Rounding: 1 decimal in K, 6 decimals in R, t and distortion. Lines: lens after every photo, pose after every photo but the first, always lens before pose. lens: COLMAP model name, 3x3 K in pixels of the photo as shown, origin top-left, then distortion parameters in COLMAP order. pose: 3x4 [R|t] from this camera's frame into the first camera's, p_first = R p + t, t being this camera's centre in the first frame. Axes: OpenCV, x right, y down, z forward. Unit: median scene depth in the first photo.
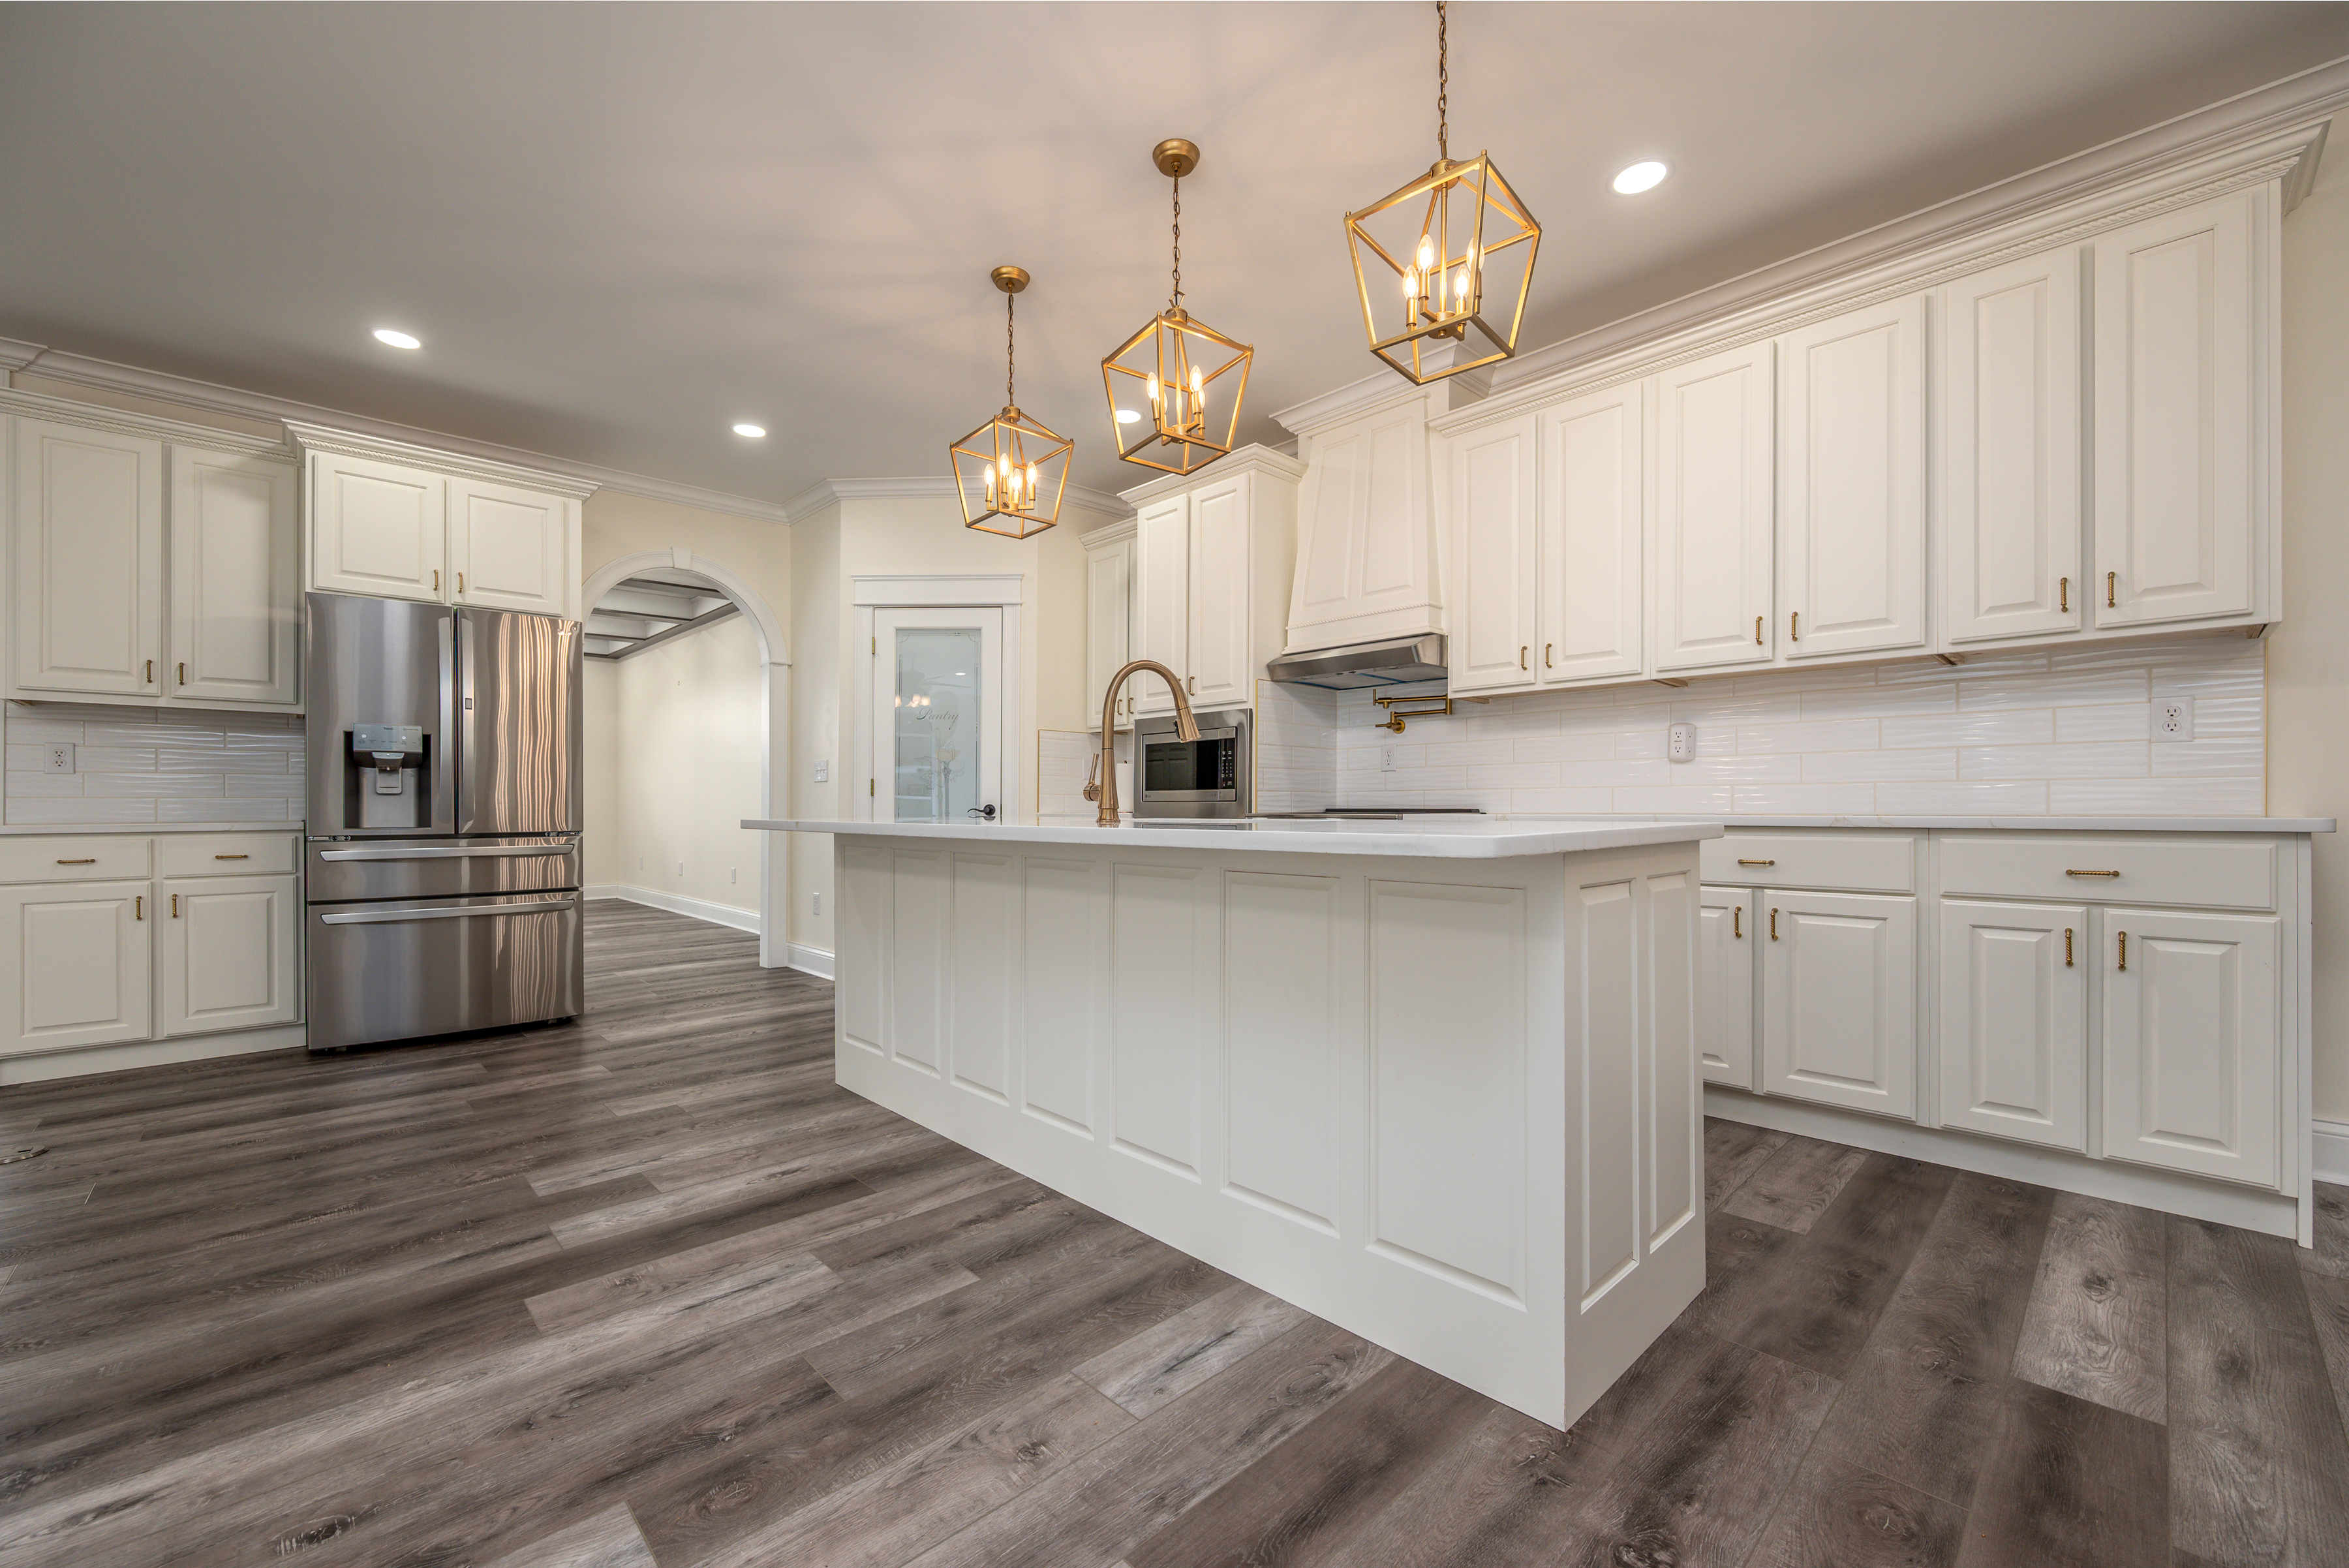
lens RADIAL K [[926.1, 0, 1188.7], [0, 926.1, 801.2], [0, 0, 1]] dist [-0.000889, 0.000033]
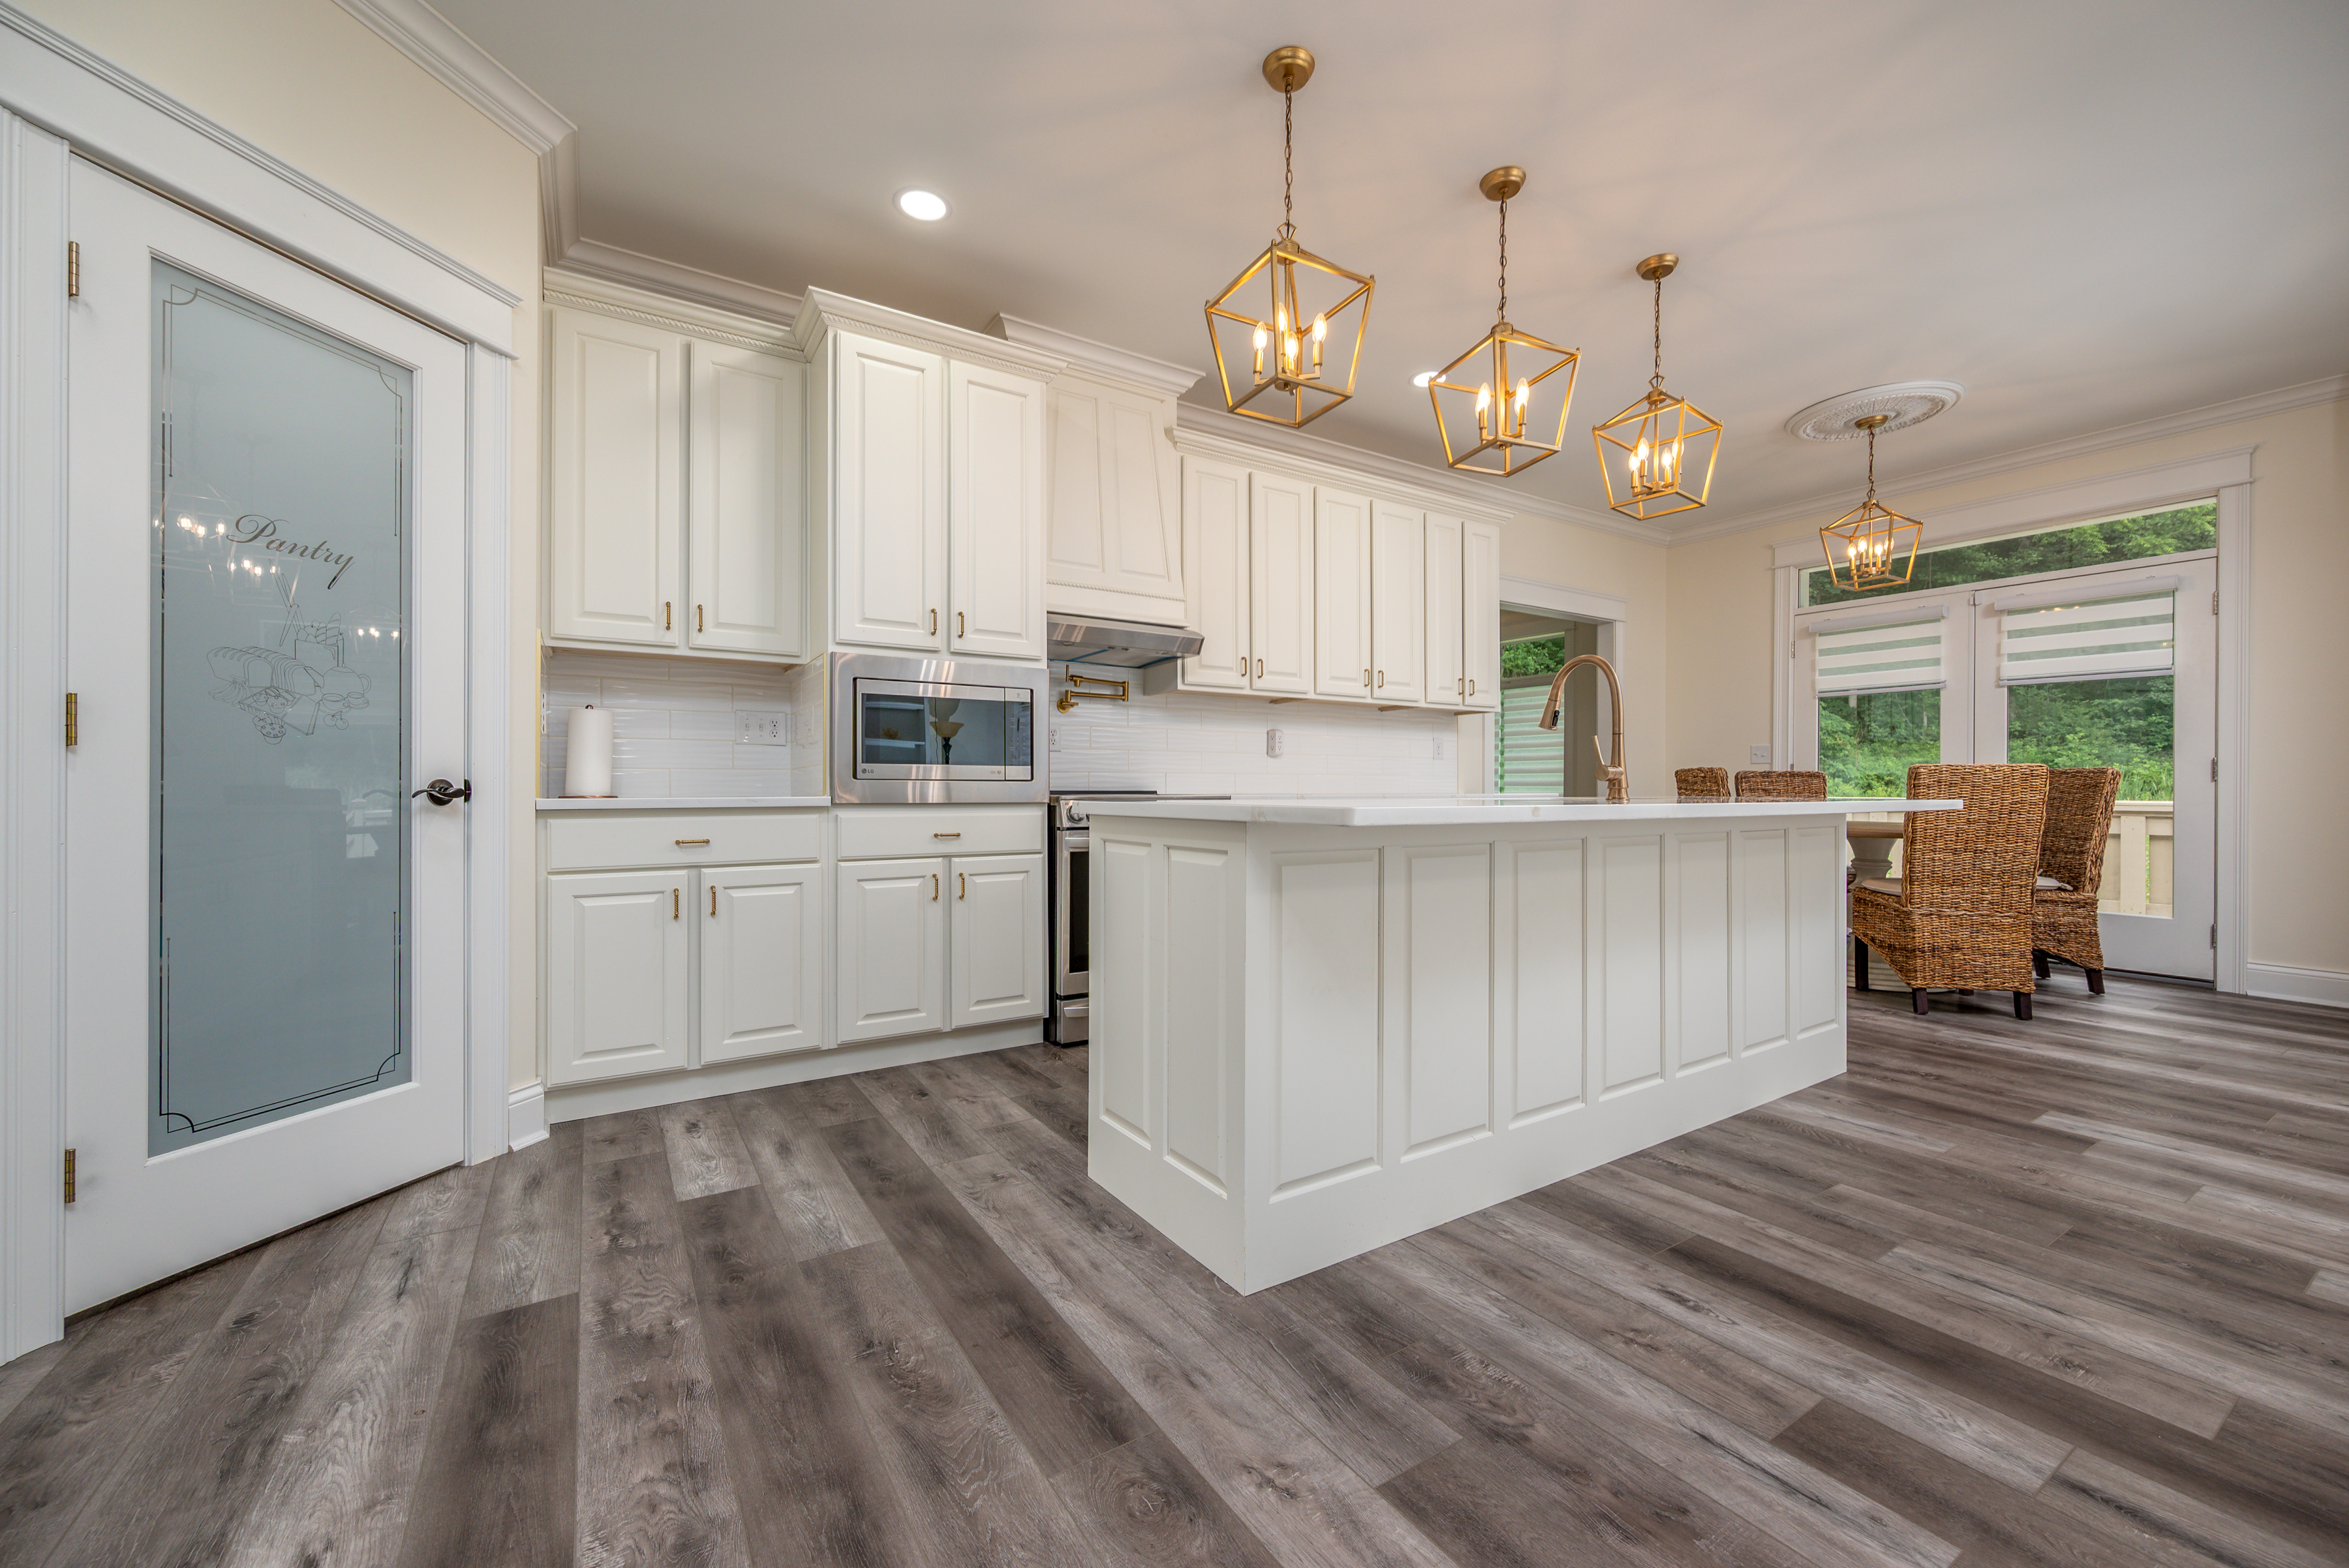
lens RADIAL K [[909.5, 0, 1166.3], [0, 909.5, 775.0], [0, 0, 1]] dist [0.009111, -0.000270]
pose [[0.212503, 0.015868, 0.977032, -1.318089], [-0.006242, 0.999870, -0.014881, 0.010799], [-0.977140, -0.002937, 0.212575, 1.342305]]
